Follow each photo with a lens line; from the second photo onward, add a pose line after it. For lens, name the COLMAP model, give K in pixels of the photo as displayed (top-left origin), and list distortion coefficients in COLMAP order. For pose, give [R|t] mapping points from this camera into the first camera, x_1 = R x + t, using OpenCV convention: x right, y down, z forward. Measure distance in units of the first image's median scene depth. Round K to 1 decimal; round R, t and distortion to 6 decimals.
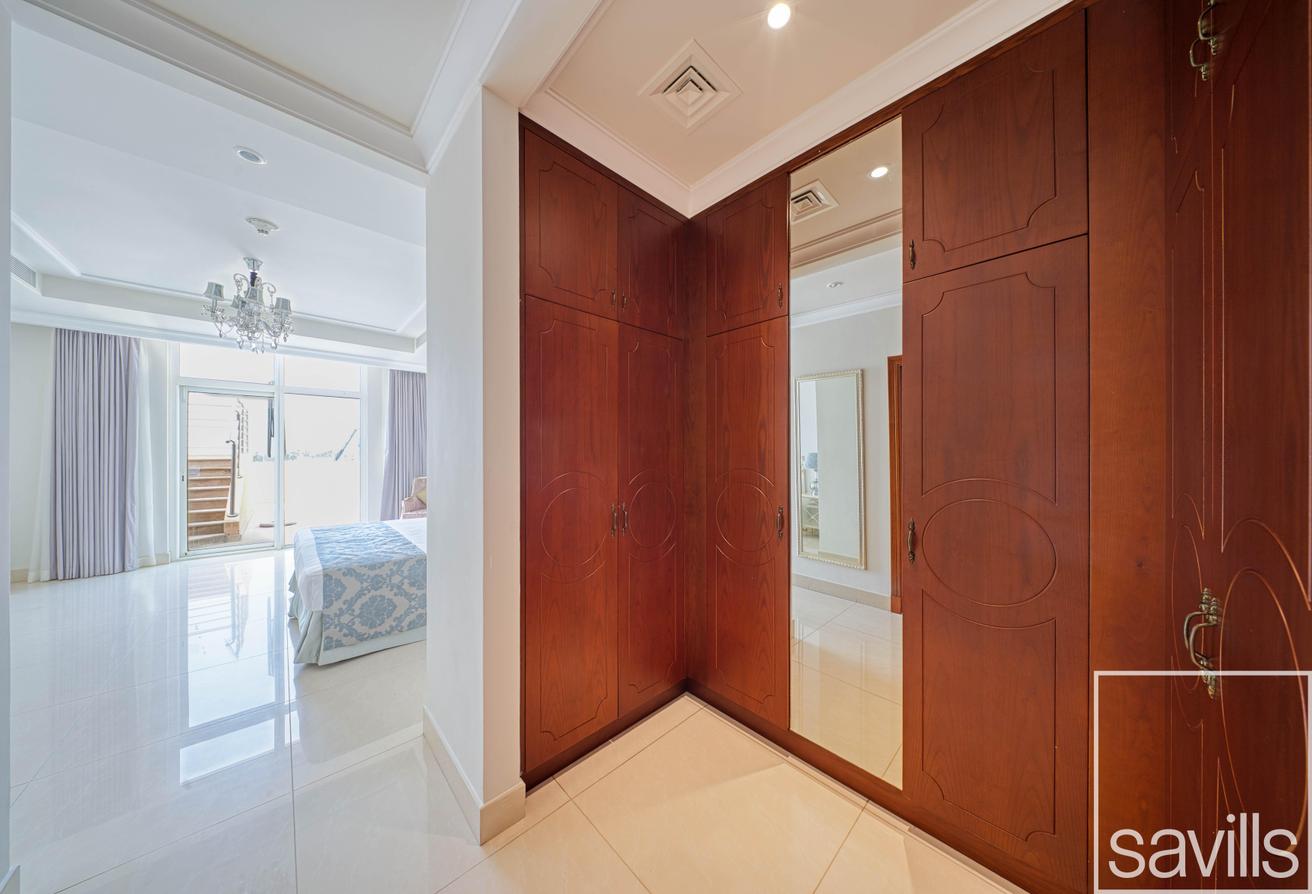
lens RADIAL K [[410.1, 0, 662.3], [0, 410.1, 446.3], [0, 0, 1]] dist [0.000602, 0.000072]
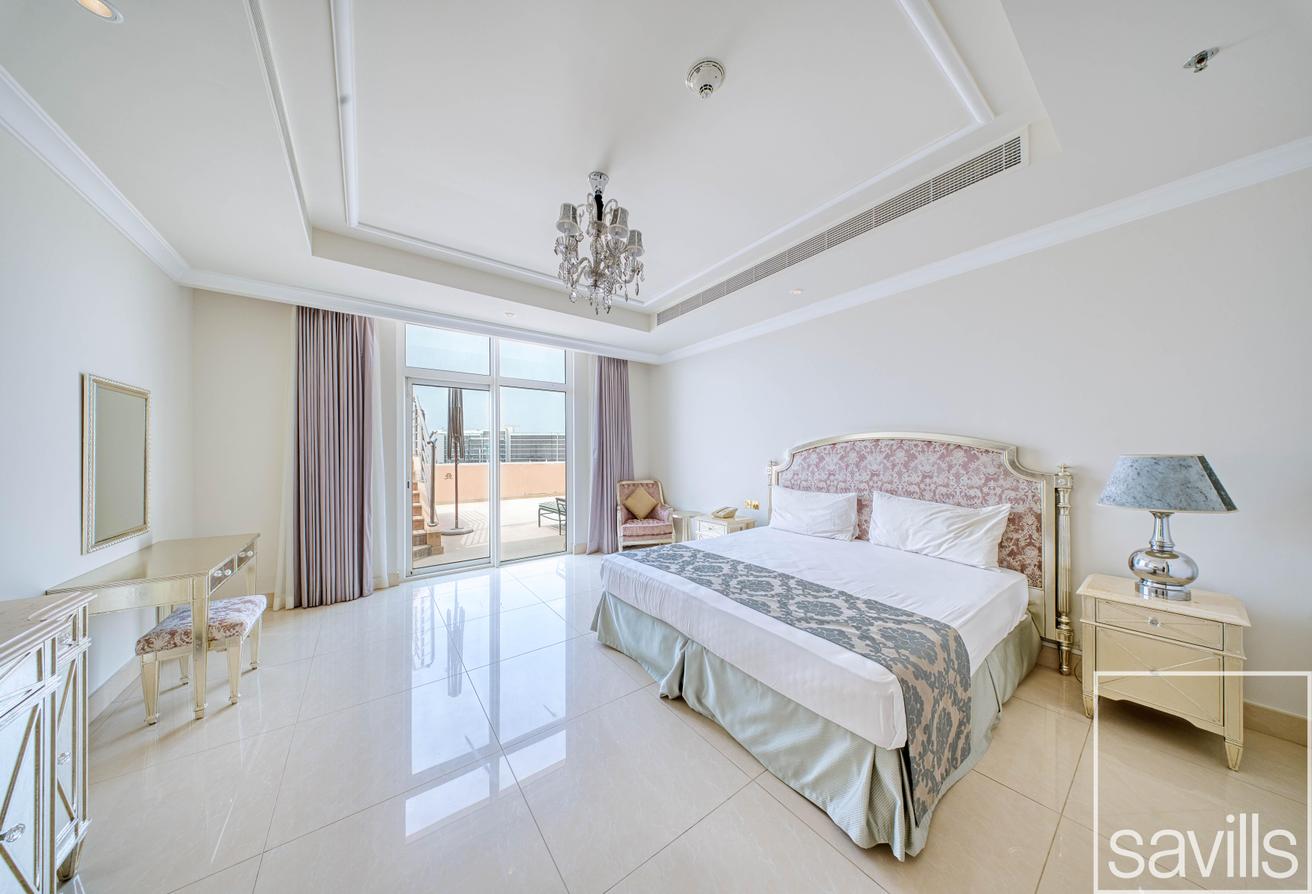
lens RADIAL K [[403.6, 0, 656.0], [0, 403.6, 447.0], [0, 0, 1]] dist [0.004477, 0.000058]
pose [[0.993535, -0.005867, -0.113378, -0.619753], [0.006497, 0.999965, 0.005183, -0.000680], [0.113344, -0.005886, 0.993538, 0.246978]]
